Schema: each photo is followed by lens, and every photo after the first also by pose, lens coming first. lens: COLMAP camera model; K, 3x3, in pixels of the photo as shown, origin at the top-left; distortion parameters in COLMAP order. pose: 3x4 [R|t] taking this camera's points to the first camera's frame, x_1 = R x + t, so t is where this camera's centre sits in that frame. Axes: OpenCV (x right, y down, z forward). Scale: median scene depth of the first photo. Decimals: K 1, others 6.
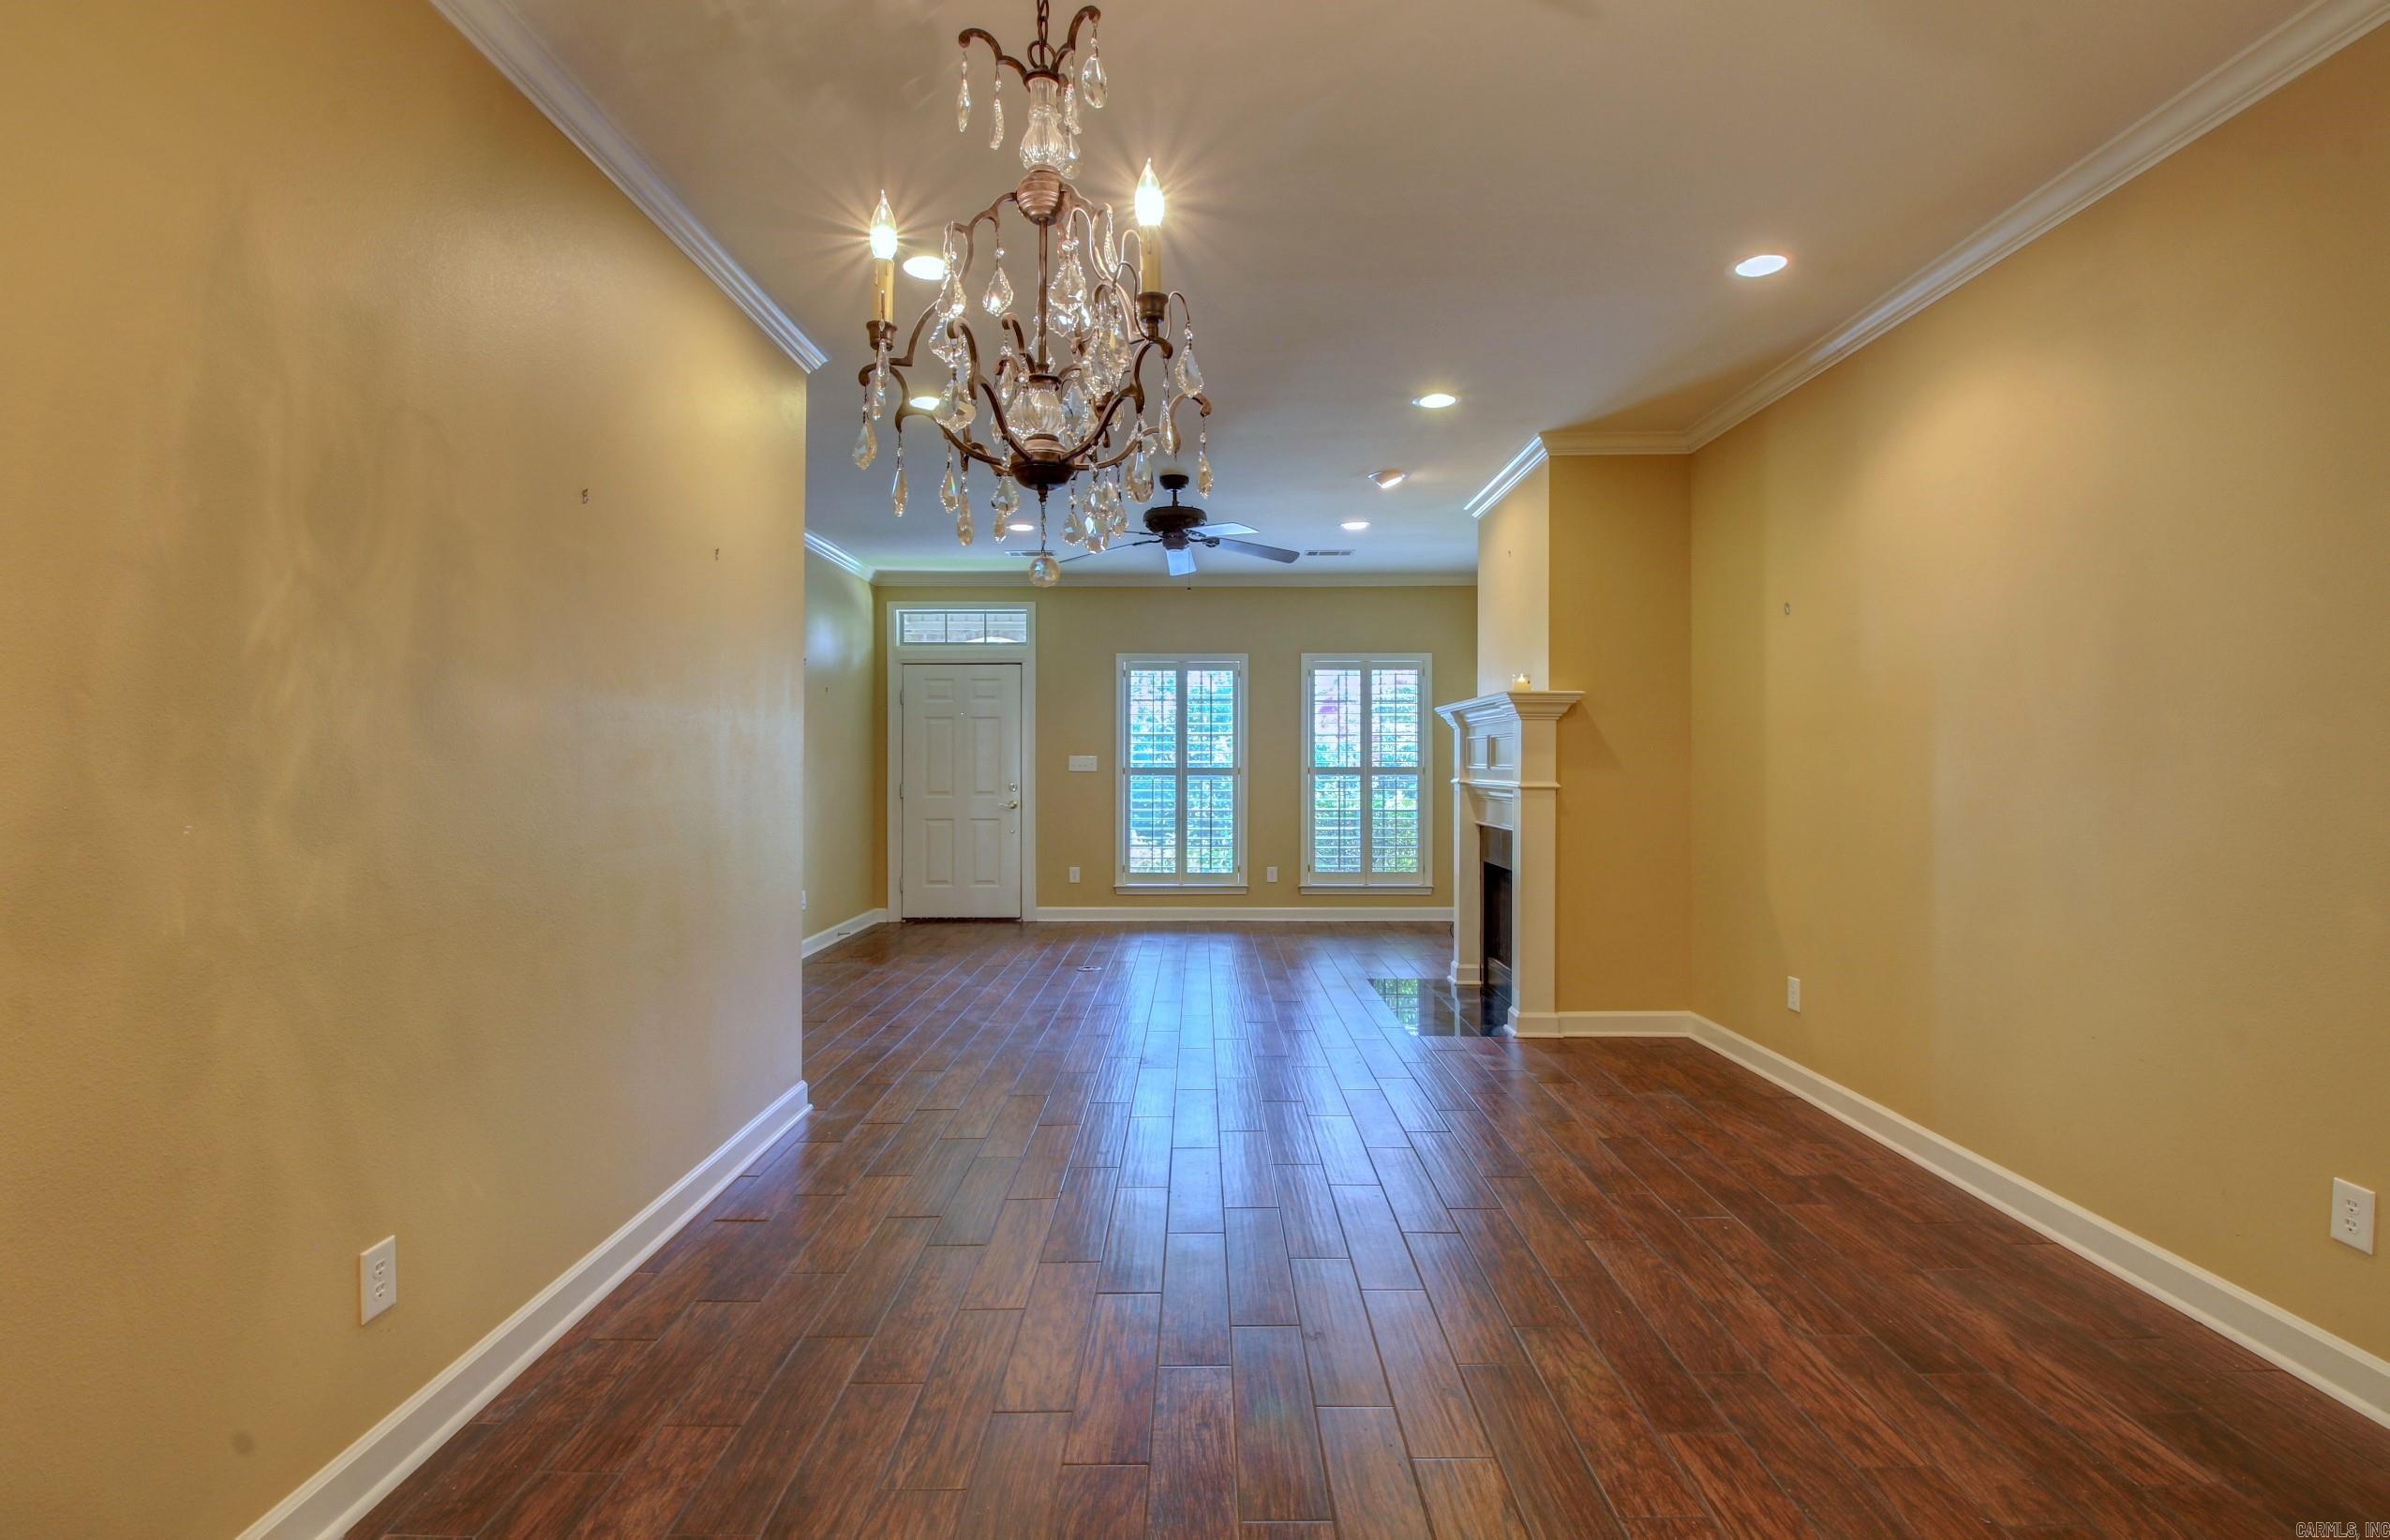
lens RADIAL K [[1102.3, 0, 1196.6], [0, 1102.3, 756.4], [0, 0, 1]] dist [0.025739, -0.033520]
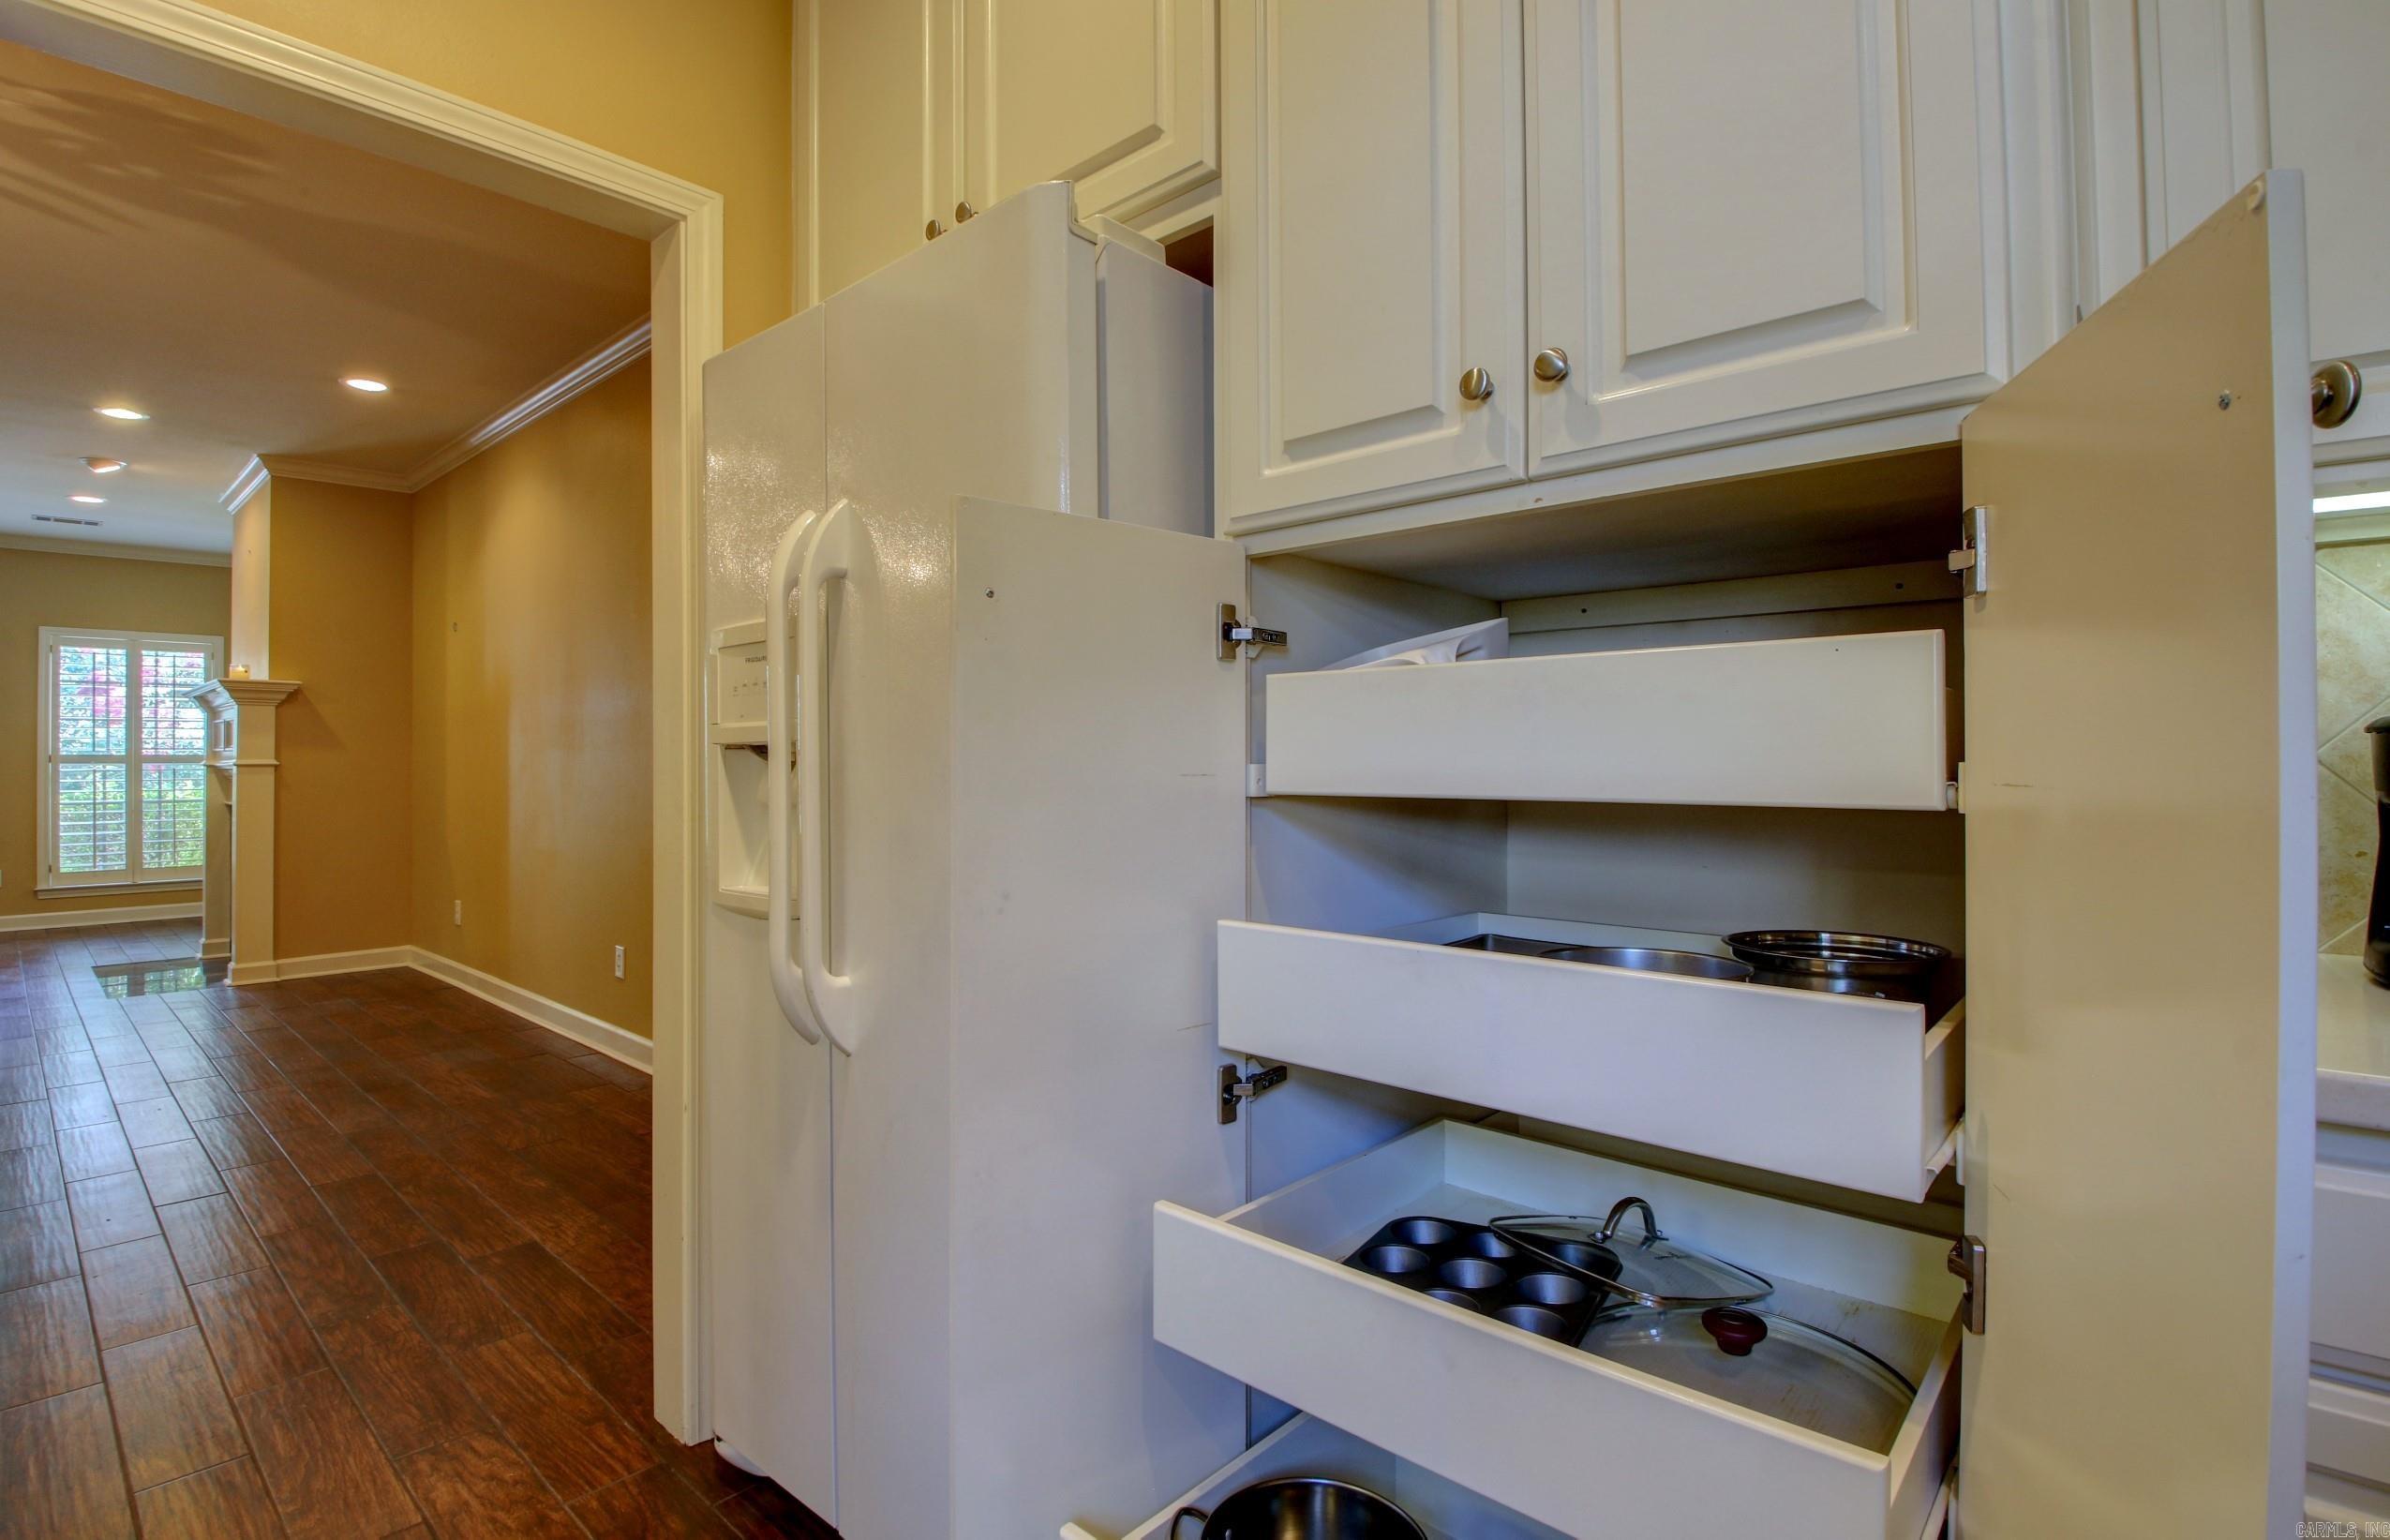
lens RADIAL K [[1123.5, 0, 1176.3], [0, 1123.5, 751.7], [0, 0, 1]] dist [0.000094, -0.015608]
pose [[0.676880, 0.002486, 0.736089, 0.092707], [0.001363, 0.999988, -0.004631, 0.018808], [-0.736092, 0.004138, 0.676869, -0.414904]]
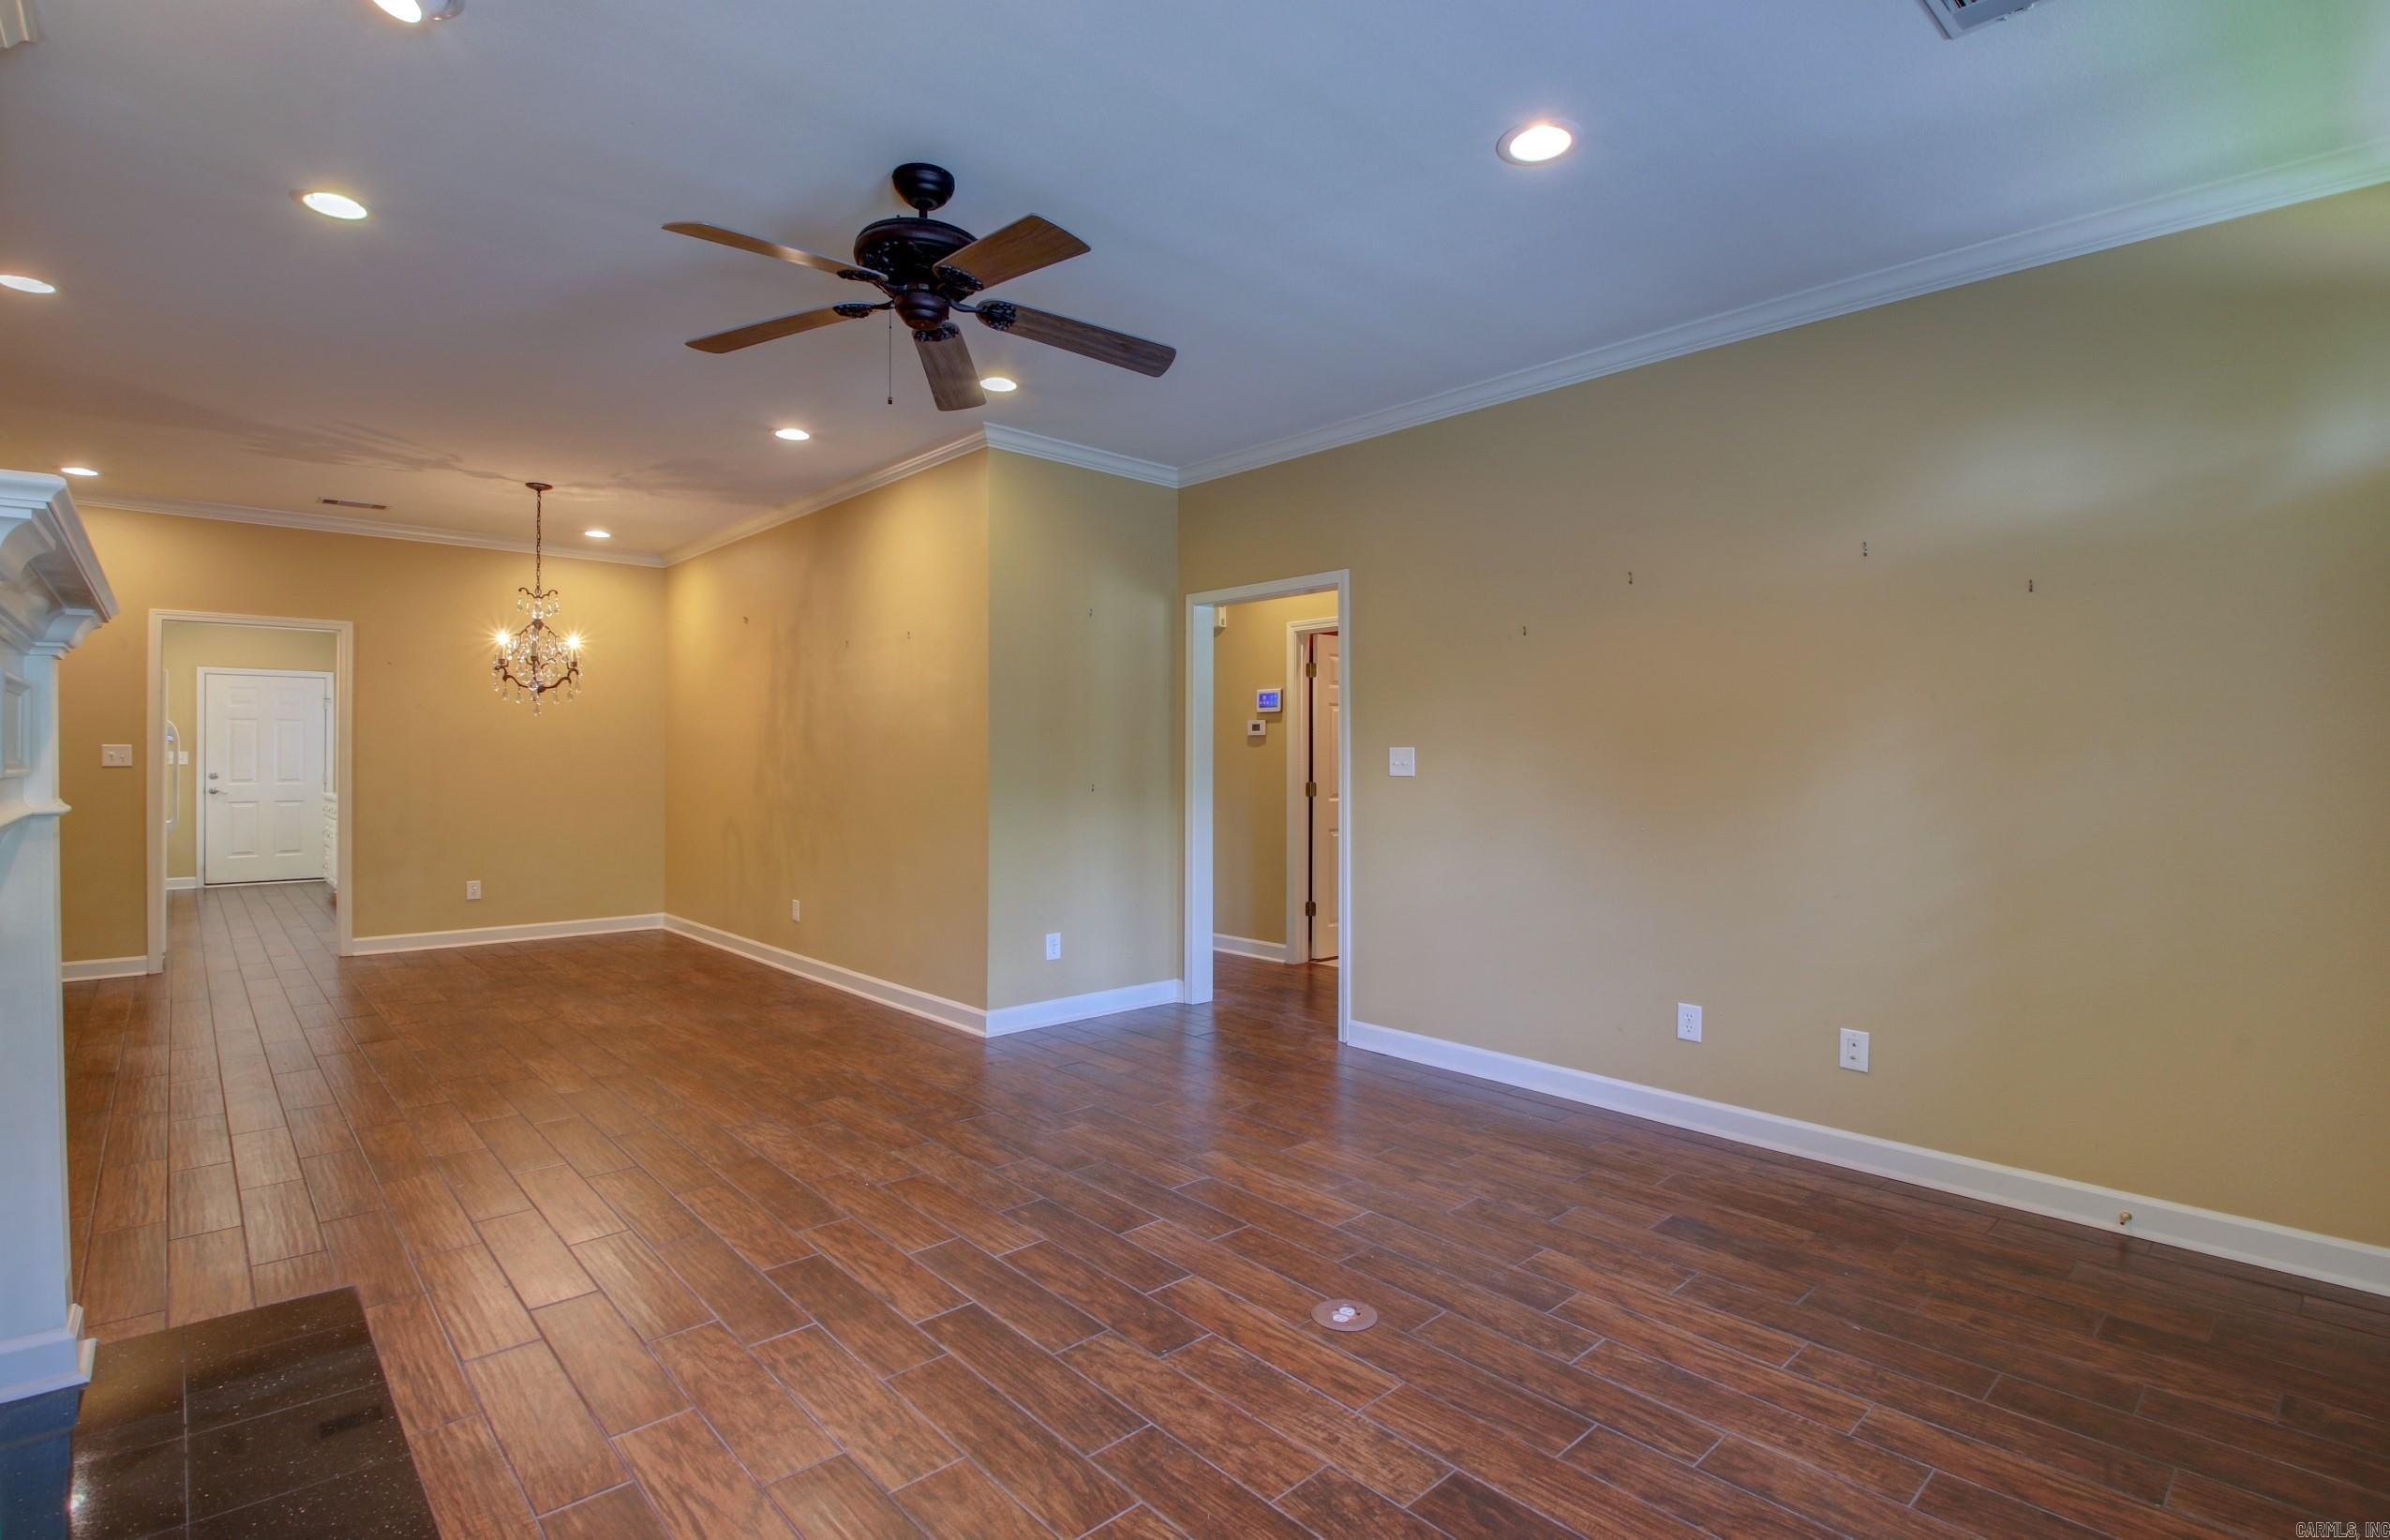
lens RADIAL K [[1110.2, 0, 1197.3], [0, 1110.2, 755.5], [0, 0, 1]] dist [0.023798, -0.033237]
pose [[-0.734089, -0.005712, -0.679029, 0.223824], [-0.000056, 0.999965, -0.008352, 0.008888], [0.679053, -0.006093, -0.734064, 1.444933]]
